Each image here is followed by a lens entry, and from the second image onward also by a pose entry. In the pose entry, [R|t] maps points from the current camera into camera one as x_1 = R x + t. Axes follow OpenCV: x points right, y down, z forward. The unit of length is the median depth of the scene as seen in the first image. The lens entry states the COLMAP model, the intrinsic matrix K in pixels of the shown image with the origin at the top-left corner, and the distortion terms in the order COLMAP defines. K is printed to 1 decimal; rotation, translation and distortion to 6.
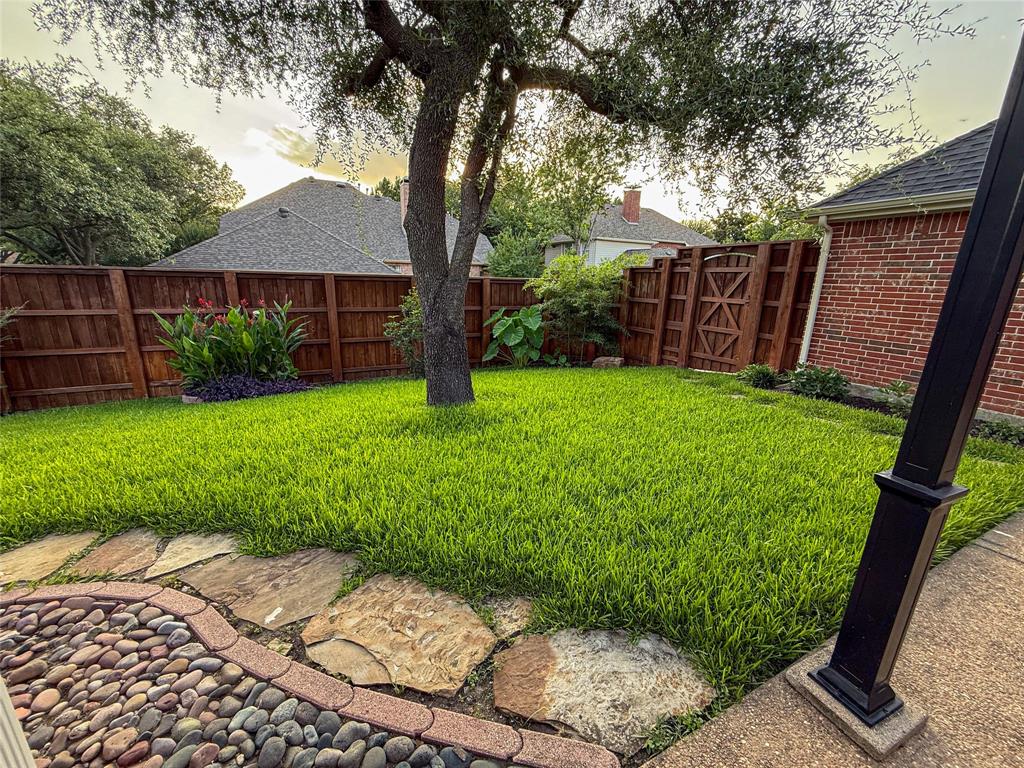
lens RADIAL K [[410.0, 0, 512.3], [0, 410.0, 384.9], [0, 0, 1]] dist [0.000685, 0.000150]
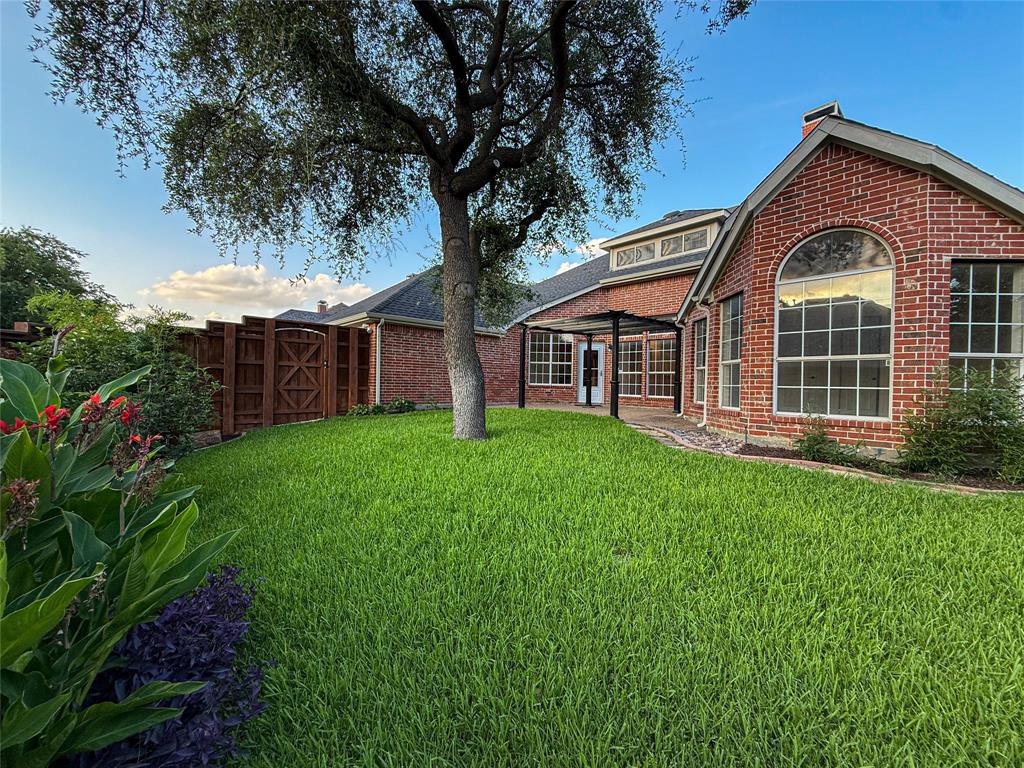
lens RADIAL K [[410.0, 0, 512.8], [0, 410.0, 381.9], [0, 0, 1]] dist [0.000685, 0.000150]
pose [[-0.255191, -0.021464, 0.966652, -0.868184], [0.221459, 0.971879, 0.080044, -0.110300], [-0.941187, 0.234500, -0.243261, 0.707150]]
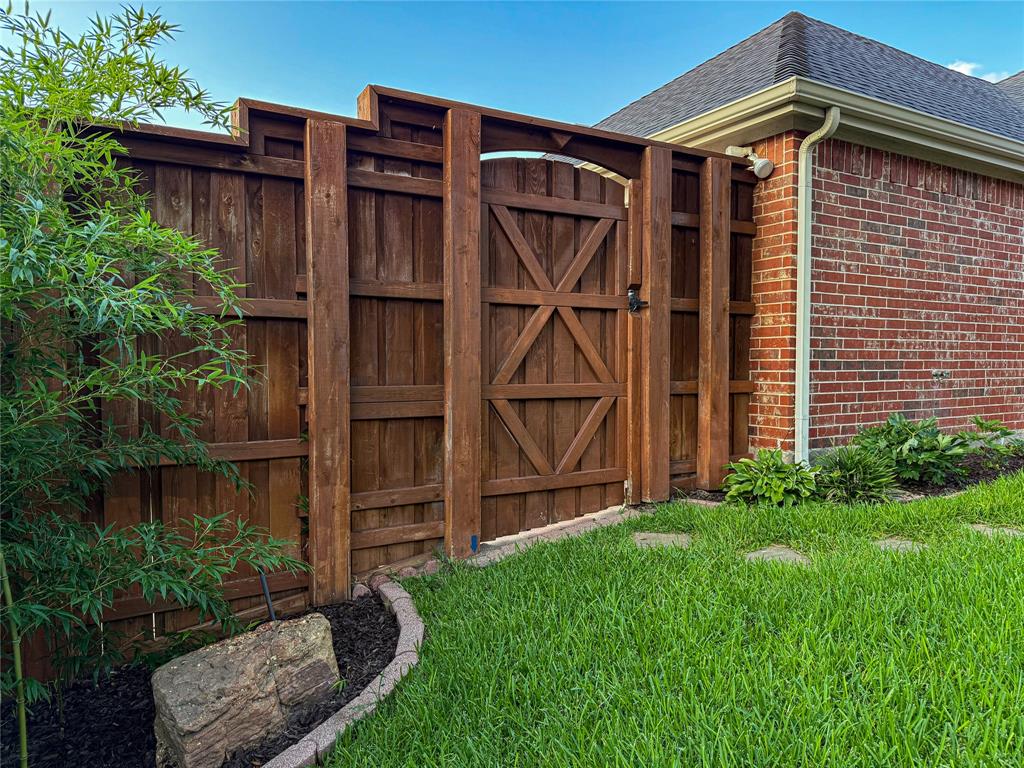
lens RADIAL K [[708.6, 0, 511.6], [0, 708.6, 383.4], [0, 0, 1]] dist [0.060142, -0.000622]
pose [[-0.061761, -0.059125, 0.996338, -0.039901], [0.247189, 0.966239, 0.072661, -0.190755], [-0.966997, 0.250772, -0.045061, 1.076906]]
